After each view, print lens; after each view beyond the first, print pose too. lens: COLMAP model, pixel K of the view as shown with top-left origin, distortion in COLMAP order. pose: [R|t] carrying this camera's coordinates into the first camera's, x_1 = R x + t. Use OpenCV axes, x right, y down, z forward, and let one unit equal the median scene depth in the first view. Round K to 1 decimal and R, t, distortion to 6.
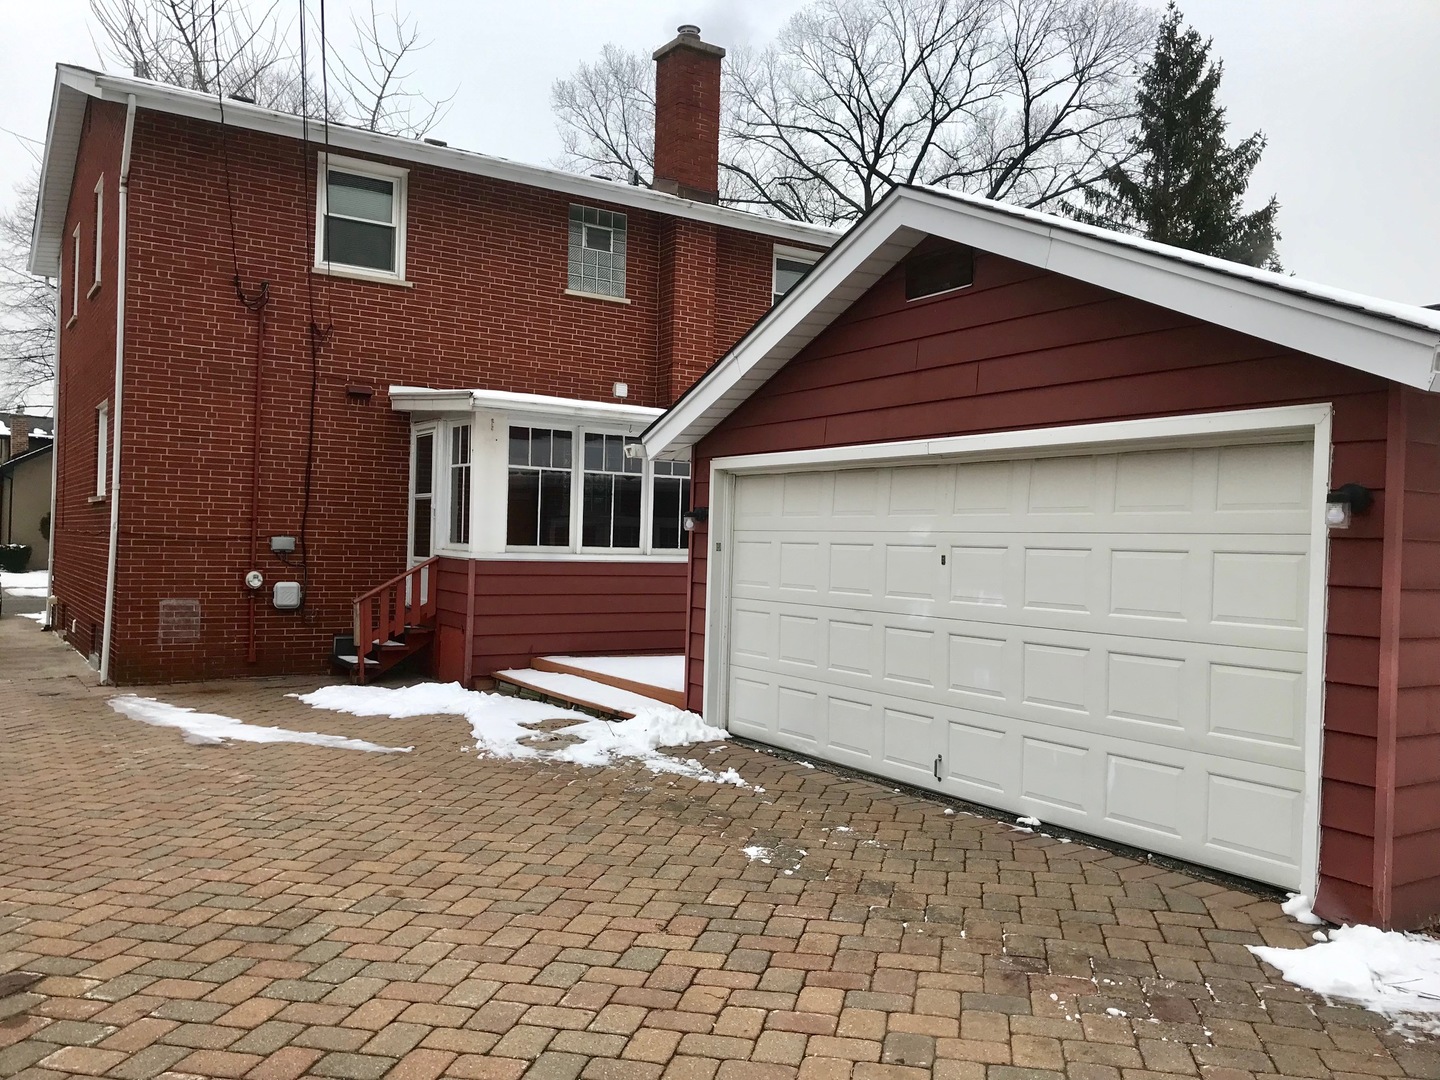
lens RADIAL K [[1184.6, 0, 720.0], [0, 1184.6, 540.0], [0, 0, 1]] dist [0.047561, -0.057977]
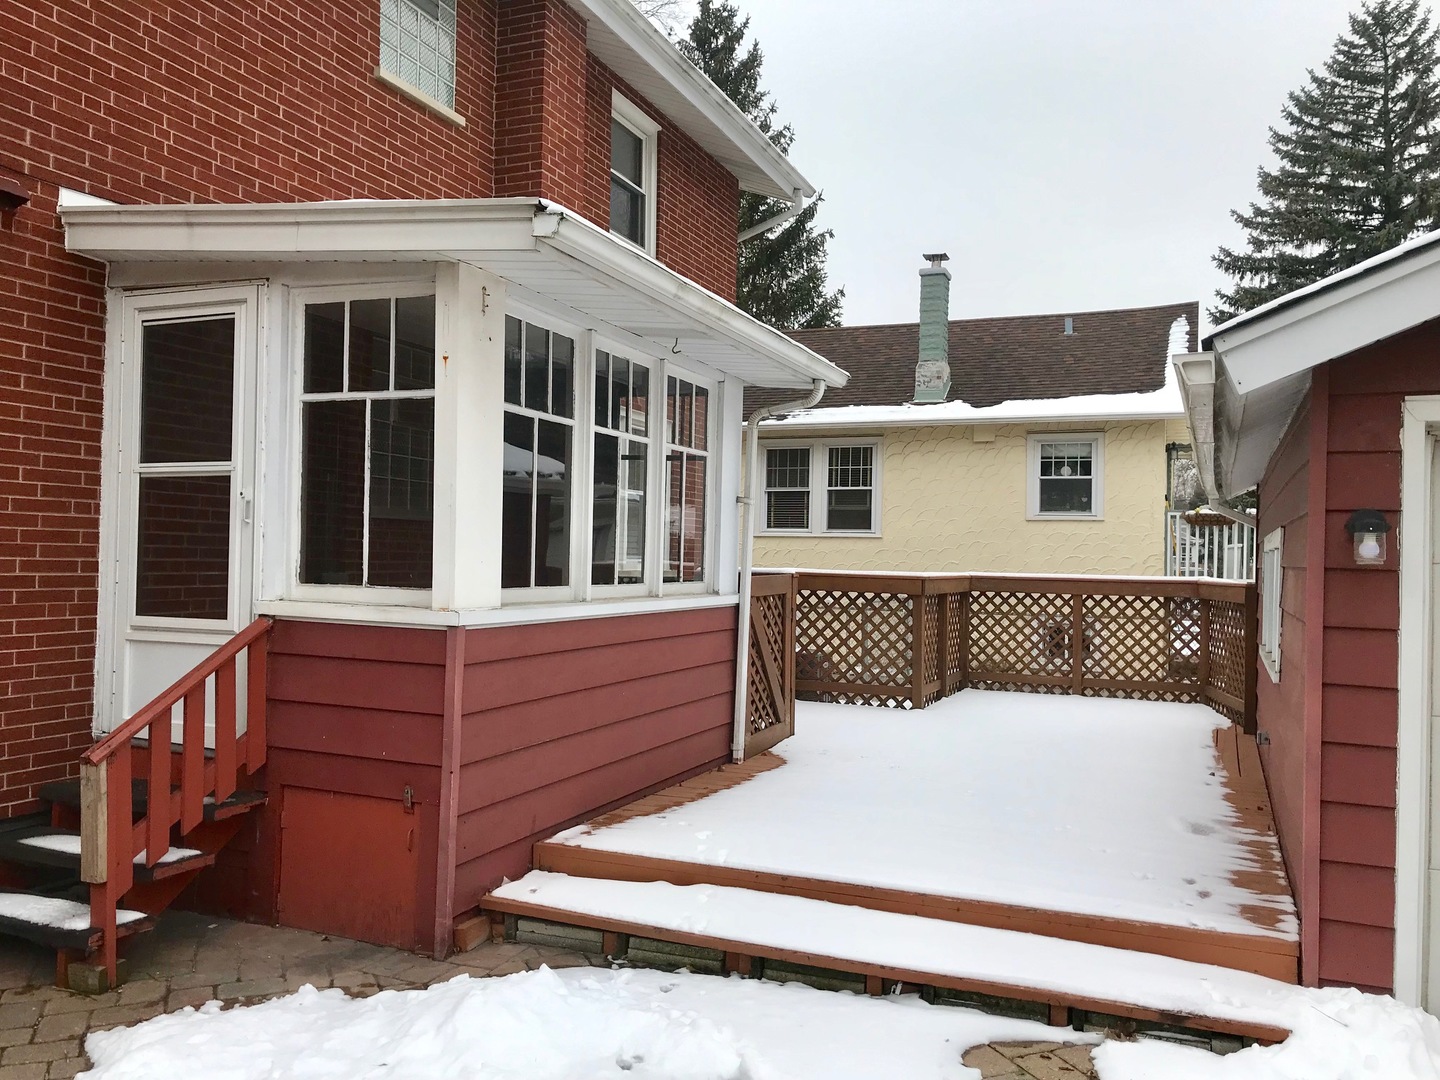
lens RADIAL K [[1201.1, 0, 720.0], [0, 1201.1, 540.0], [0, 0, 1]] dist [-0.001012, 0.006768]
pose [[0.823080, 0.001009, 0.567924, -0.313347], [0.001434, 0.999992, -0.003855, -0.009902], [-0.567923, 0.003987, 0.823072, 0.525887]]
